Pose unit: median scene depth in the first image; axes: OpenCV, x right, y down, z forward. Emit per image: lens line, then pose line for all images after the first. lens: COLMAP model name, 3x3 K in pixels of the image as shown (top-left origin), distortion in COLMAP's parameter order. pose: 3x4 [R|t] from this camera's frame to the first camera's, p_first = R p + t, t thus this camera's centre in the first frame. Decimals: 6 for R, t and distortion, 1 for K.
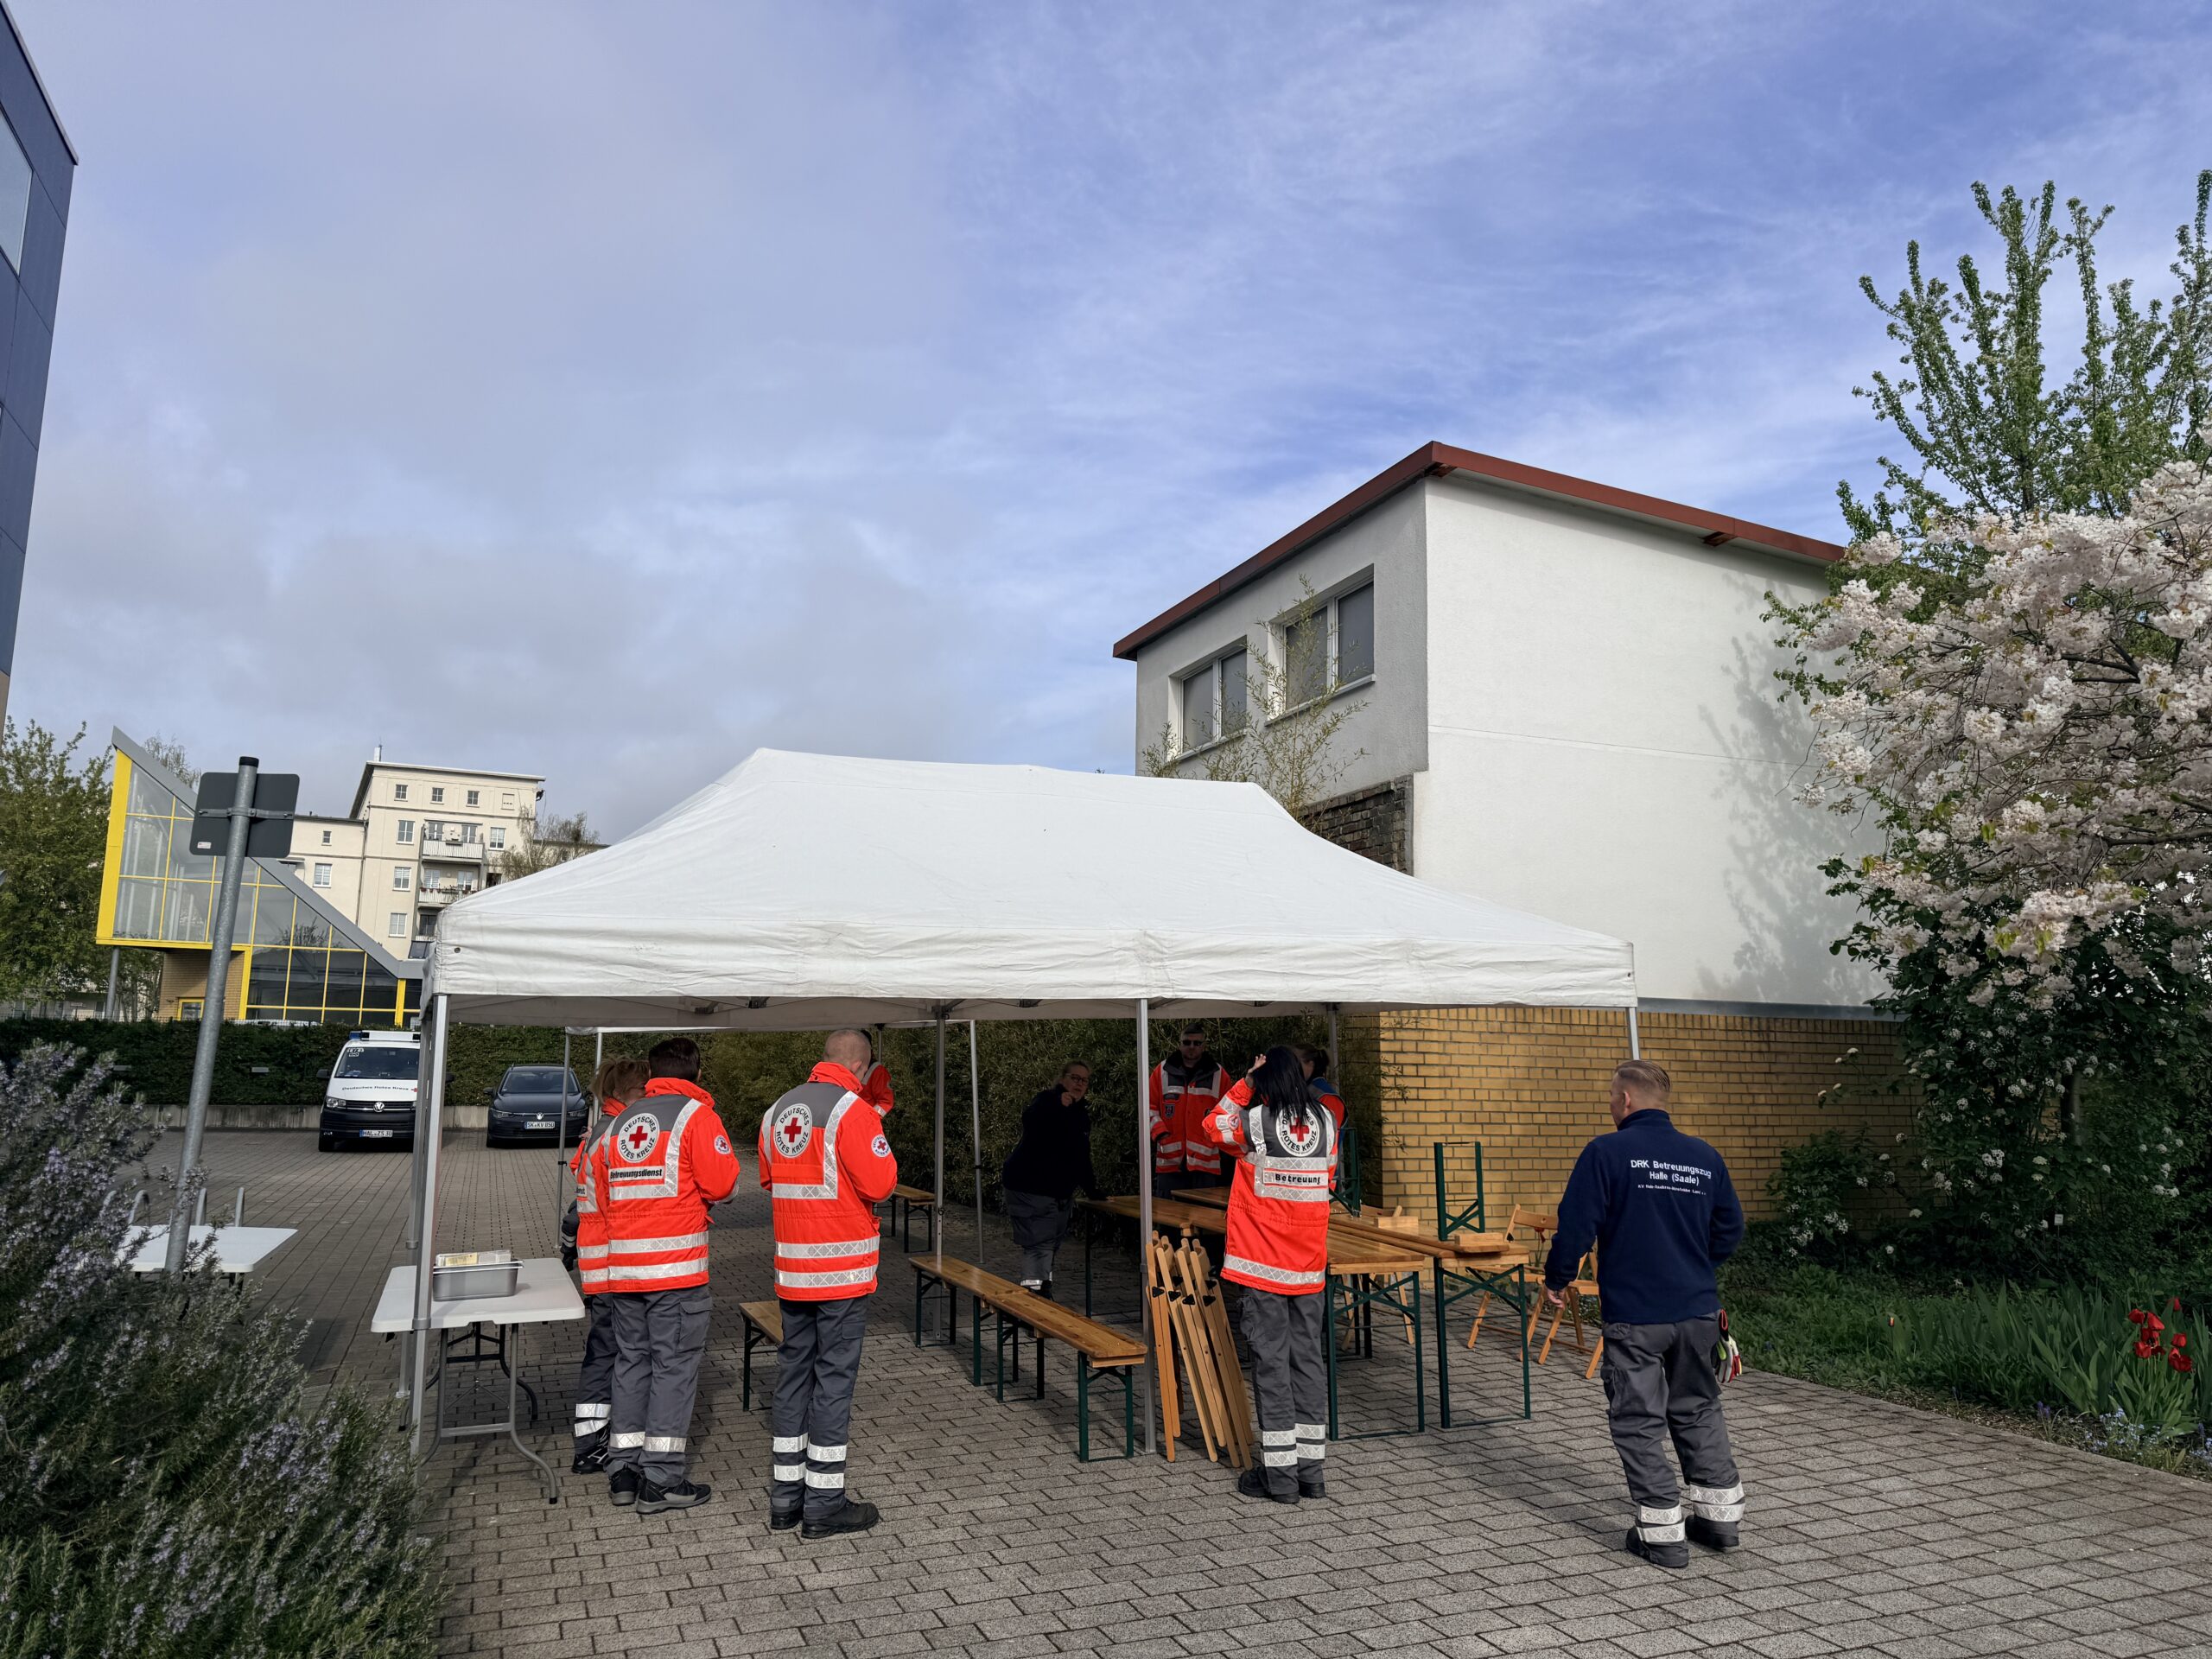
lens RADIAL K [[1523.5, 0, 1102.8], [0, 1523.5, 829.7], [0, 0, 1]] dist [0.051705, -0.050764]
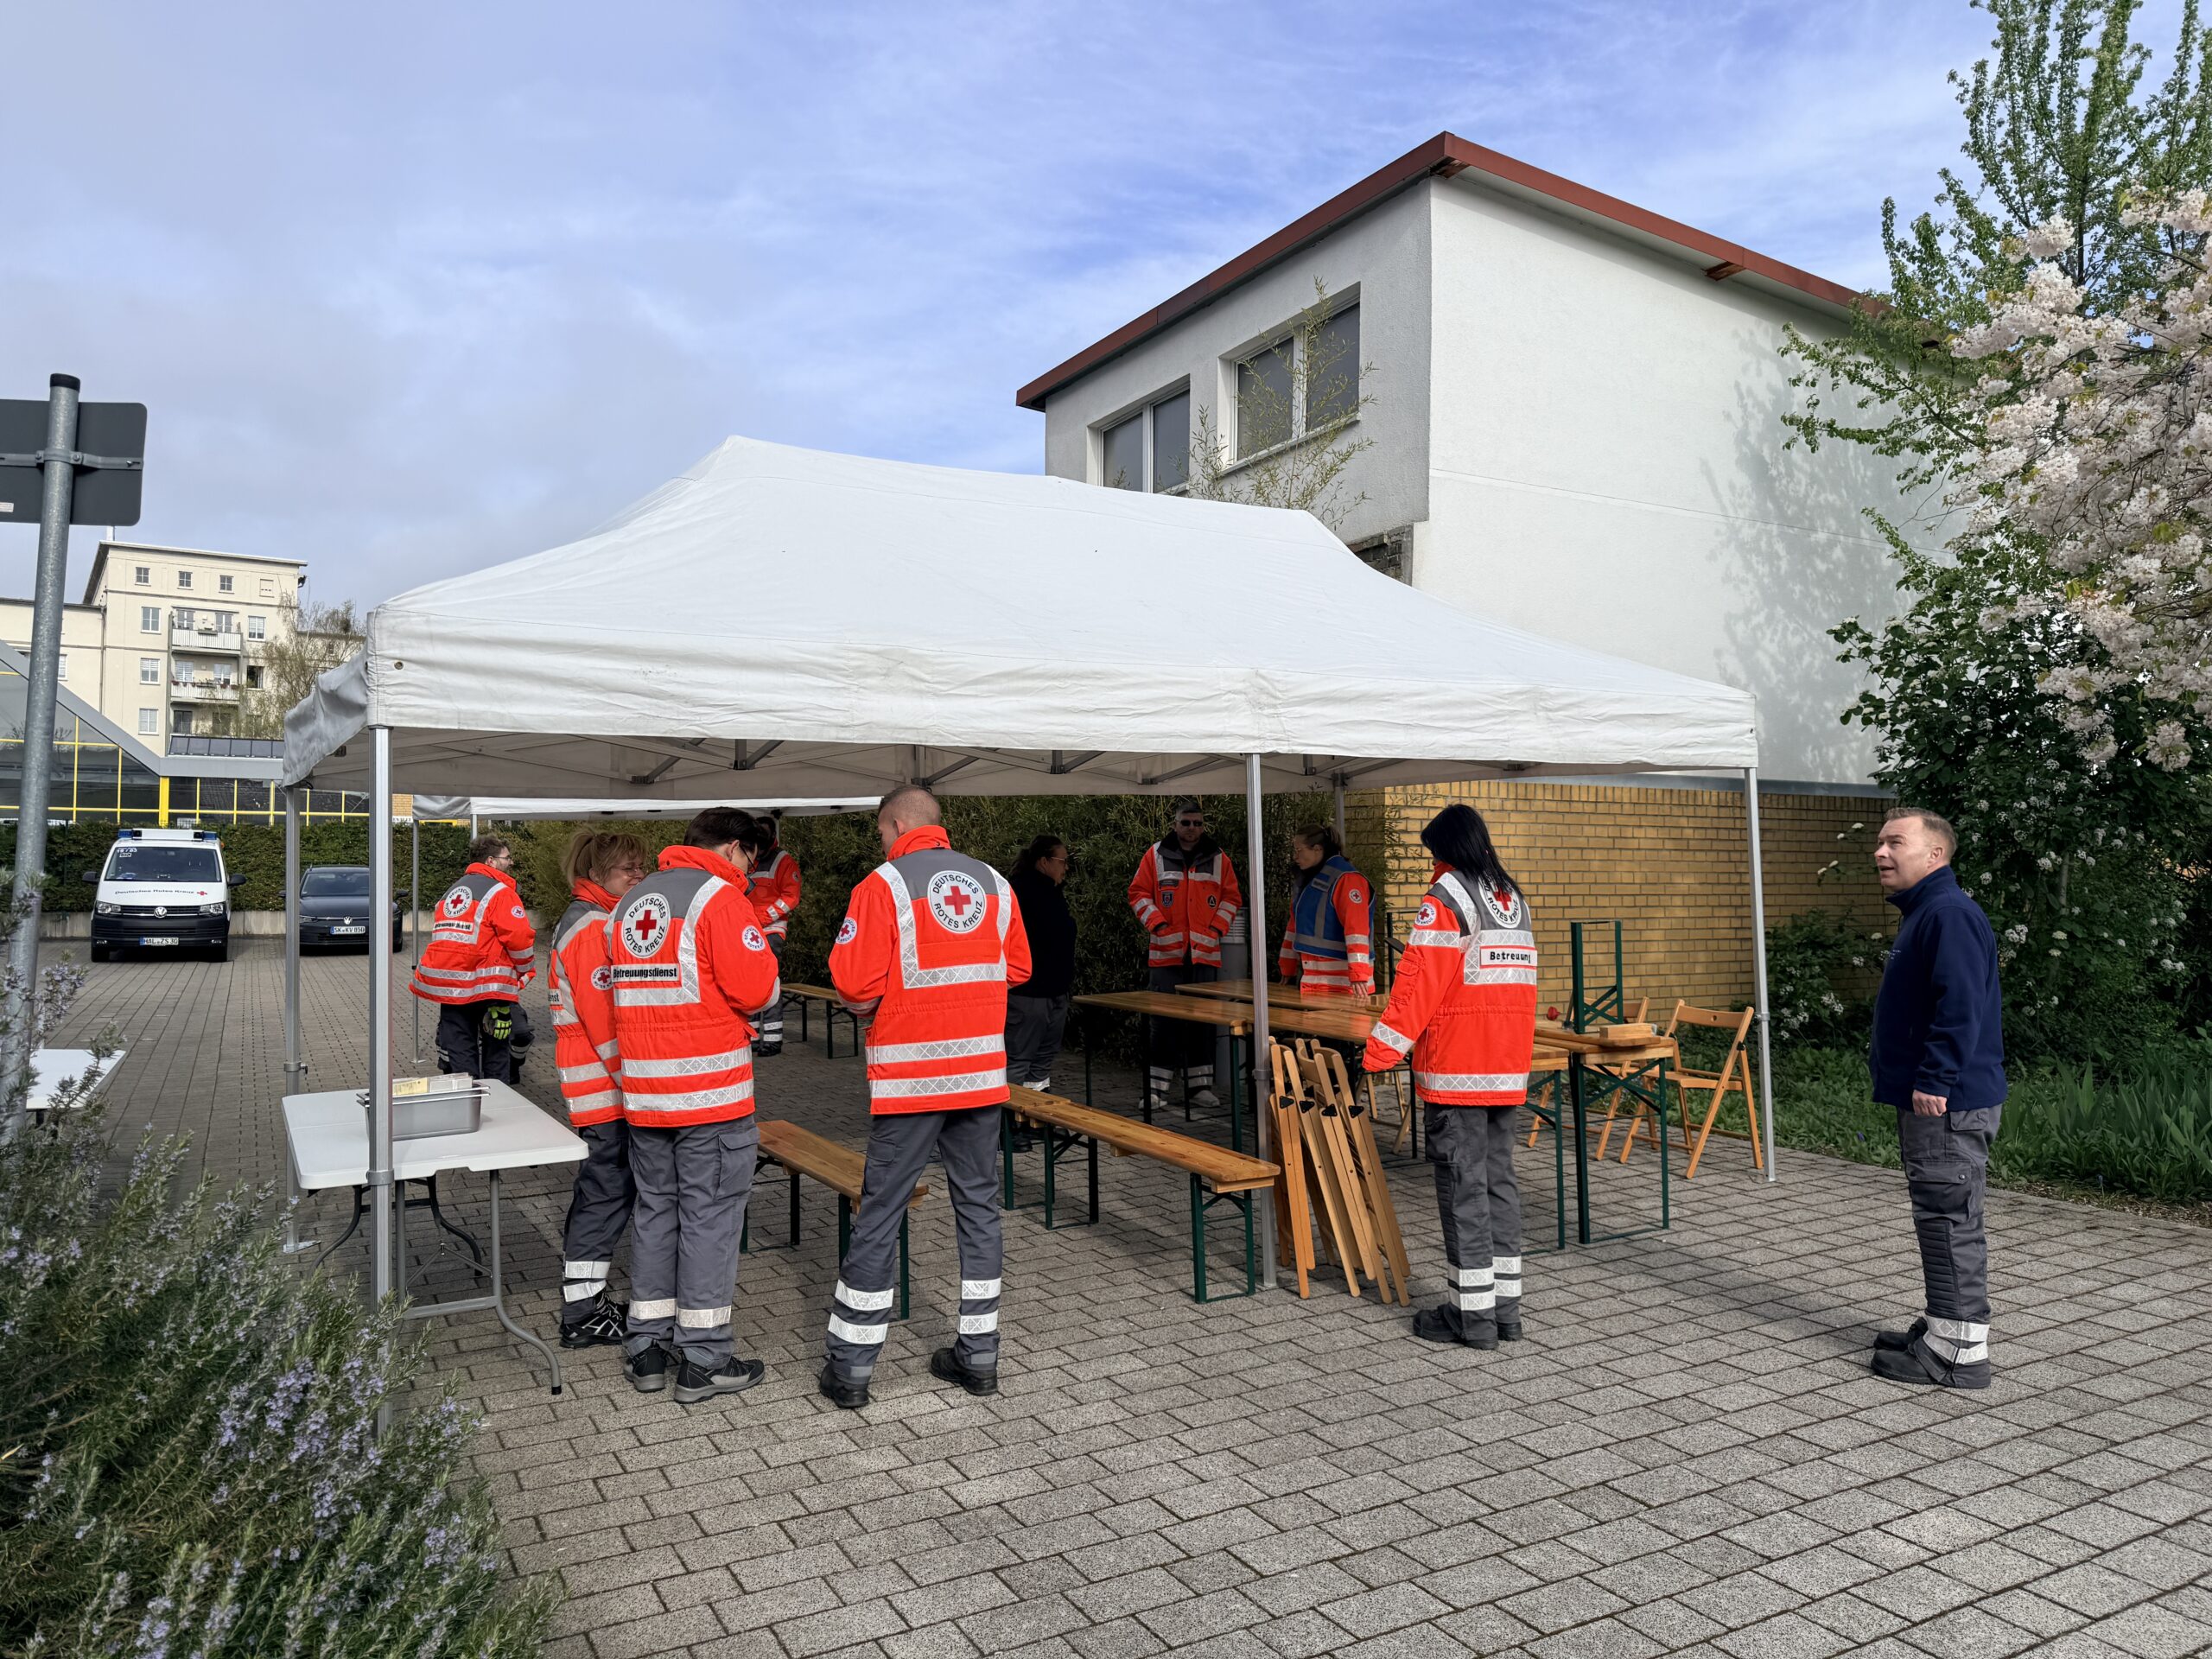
lens RADIAL K [[1544.3, 0, 1114.1], [0, 1544.3, 818.6], [0, 0, 1]] dist [0.064348, -0.077341]
pose [[0.992471, -0.005642, 0.122354, -0.132589], [-0.009378, 0.992507, 0.121831, 0.042182], [-0.122124, -0.122061, 0.984981, 0.177632]]
